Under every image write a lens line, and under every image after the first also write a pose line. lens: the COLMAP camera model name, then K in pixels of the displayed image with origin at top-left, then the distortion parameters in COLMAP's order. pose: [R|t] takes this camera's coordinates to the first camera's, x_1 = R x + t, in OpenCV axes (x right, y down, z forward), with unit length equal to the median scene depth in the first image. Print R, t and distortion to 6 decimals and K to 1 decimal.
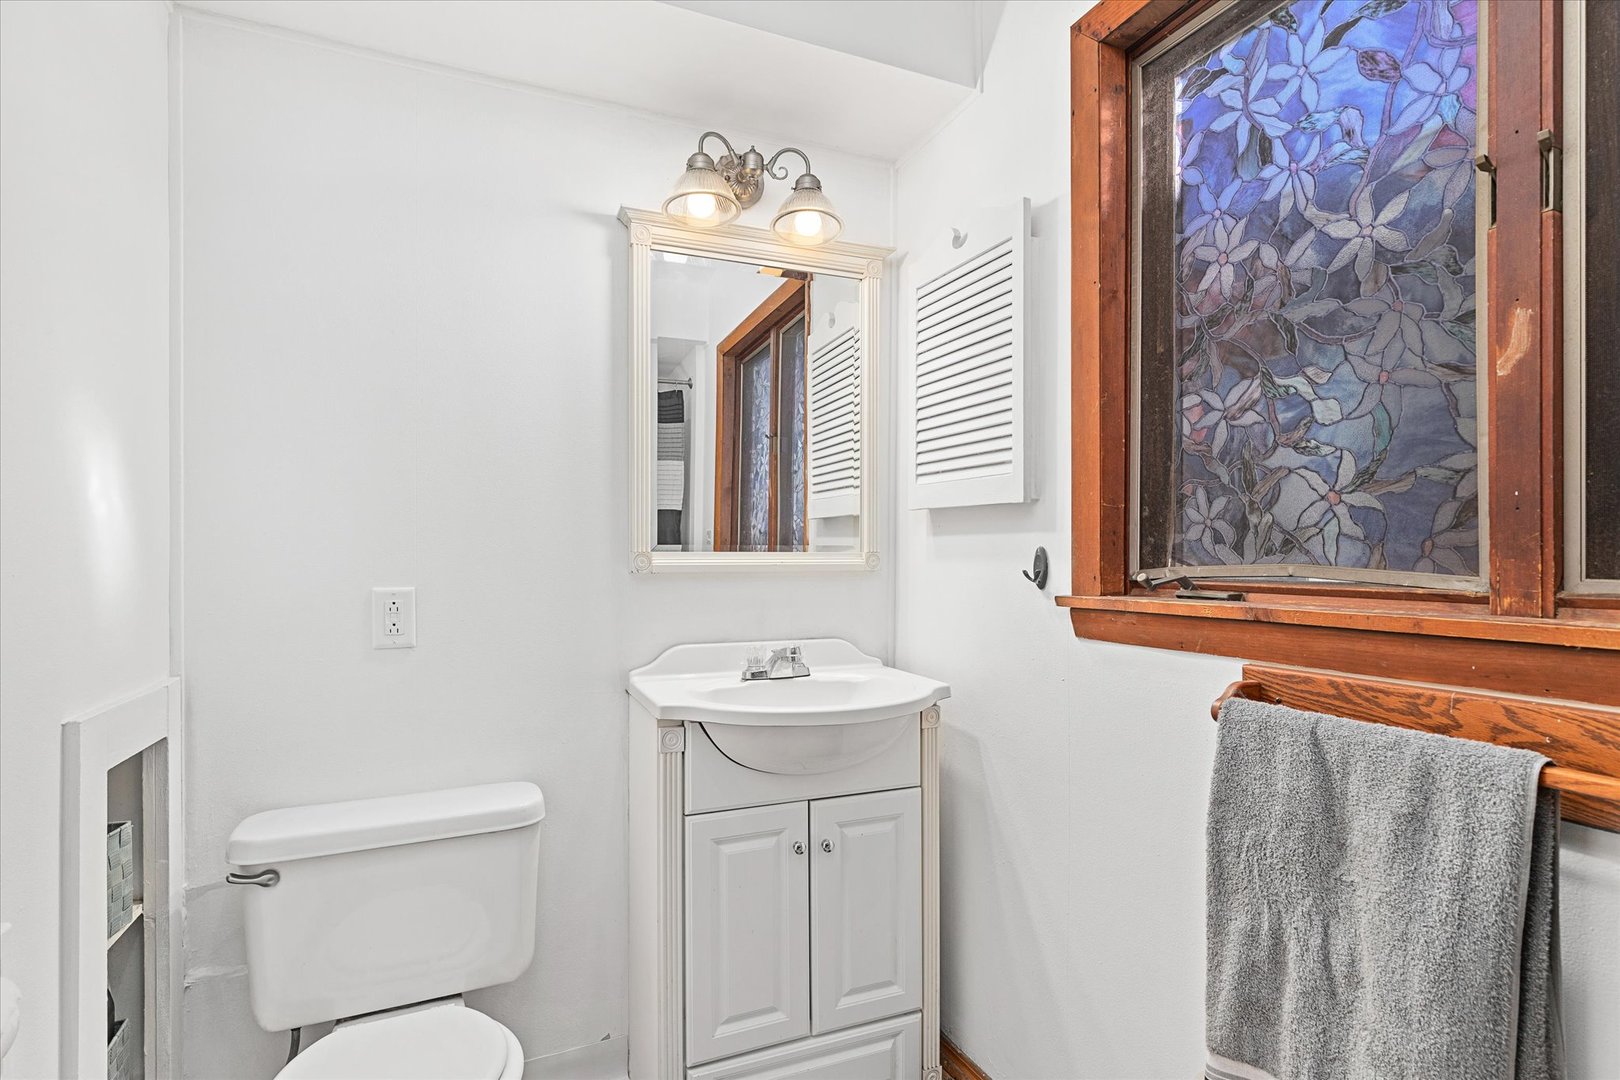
lens RADIAL K [[813.6, 0, 806.2], [0, 813.6, 550.7], [0, 0, 1]] dist [-0.002264, 0.000525]
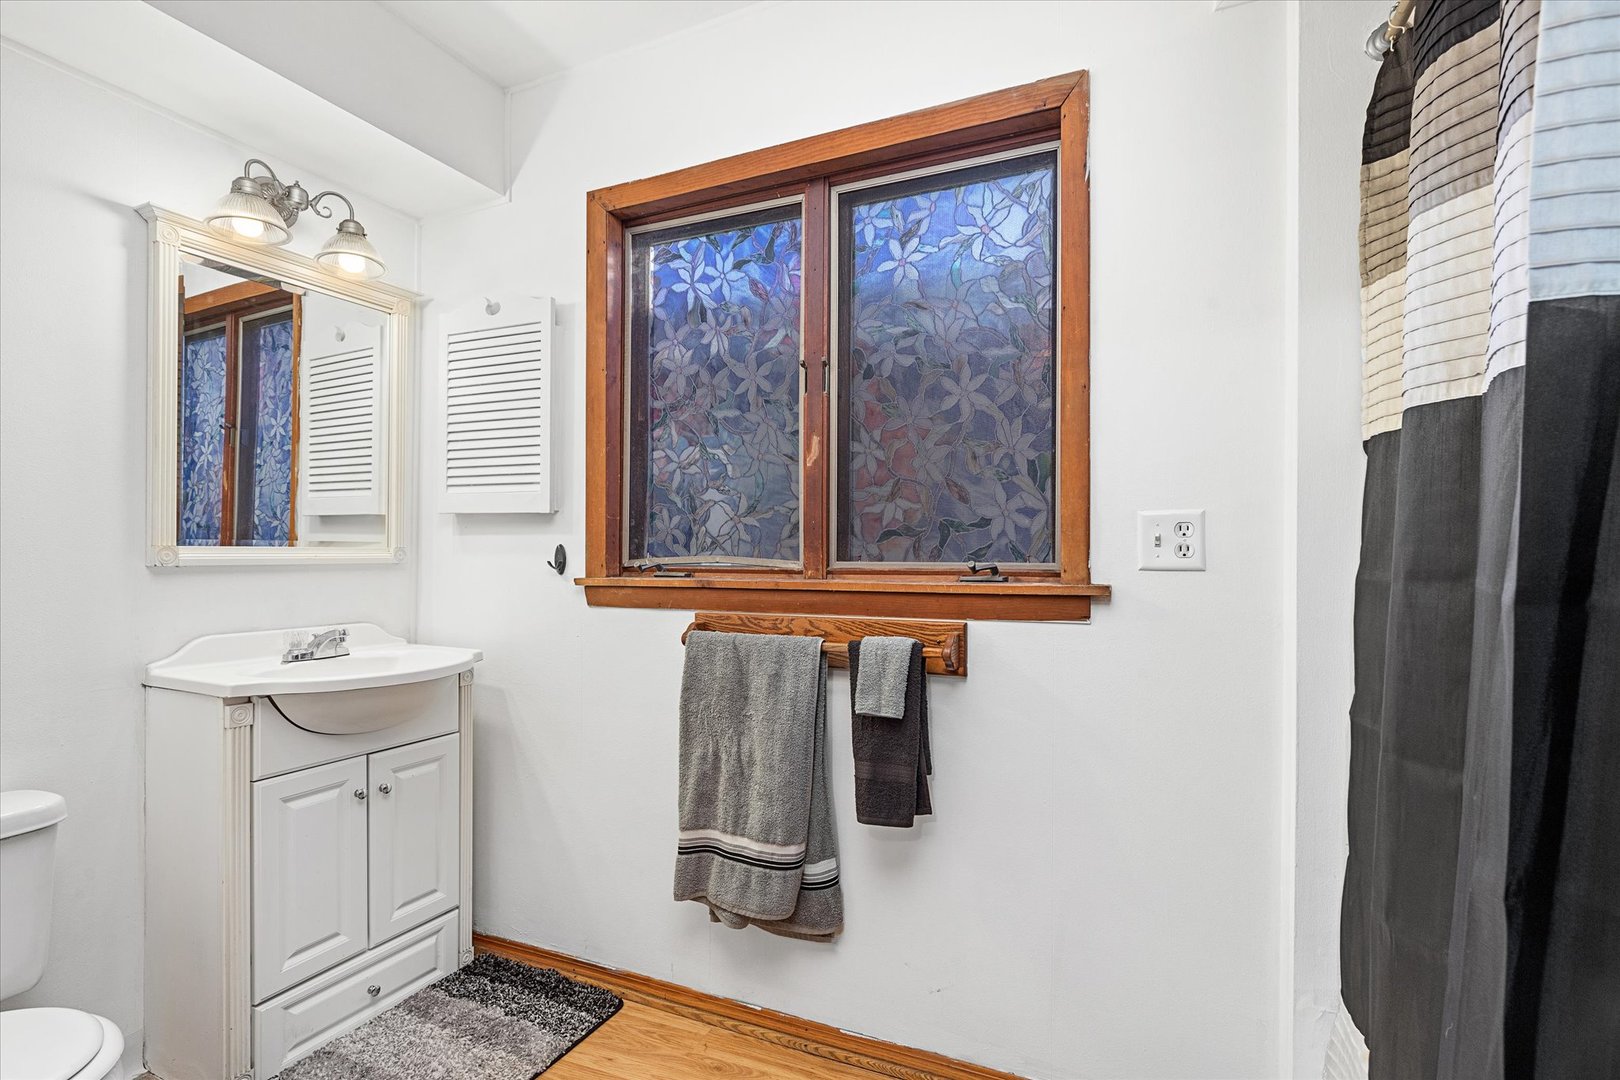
lens RADIAL K [[773.7, 0, 820.1], [0, 773.7, 550.5], [0, 0, 1]] dist [0.001651, -0.000070]
pose [[0.739616, 0.003489, 0.673020, -0.331740], [-0.006045, 0.999981, 0.001460, 0.001106], [-0.673001, -0.005148, 0.739623, -0.356199]]
